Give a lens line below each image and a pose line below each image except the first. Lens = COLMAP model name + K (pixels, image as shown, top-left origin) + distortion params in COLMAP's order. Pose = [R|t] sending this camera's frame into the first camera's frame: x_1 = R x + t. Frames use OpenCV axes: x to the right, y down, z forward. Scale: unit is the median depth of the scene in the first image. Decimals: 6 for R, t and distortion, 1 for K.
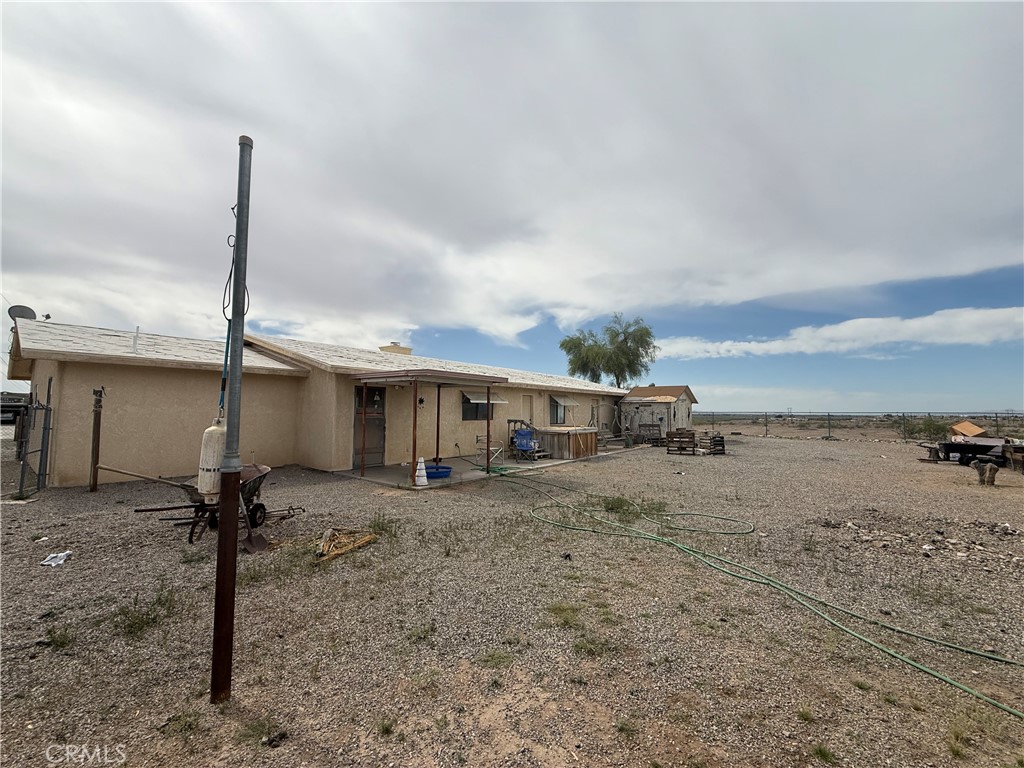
lens RADIAL K [[406.6, 0, 506.5], [0, 406.6, 384.6], [0, 0, 1]] dist [0.002410, 0.000031]
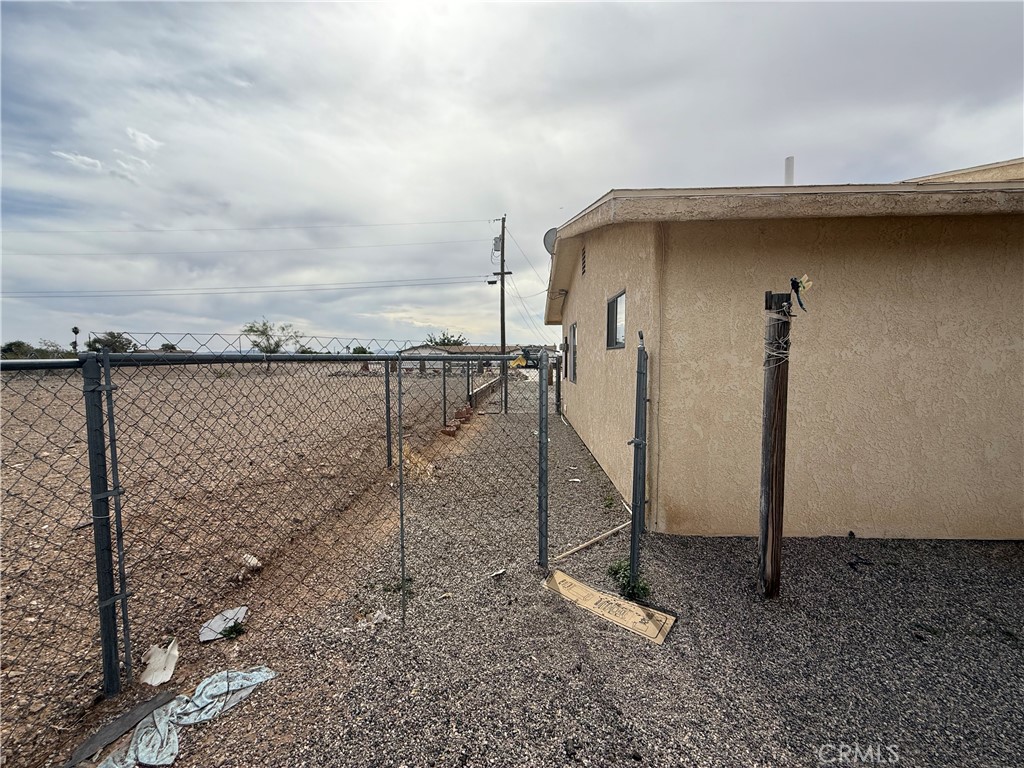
lens RADIAL K [[406.6, 0, 511.7], [0, 406.6, 383.9], [0, 0, 1]] dist [0.002410, 0.000031]
pose [[0.598408, 0.039957, -0.800194, -0.208482], [0.061758, 0.993484, 0.095793, 0.009751], [0.798807, -0.106742, 0.592041, 0.152838]]
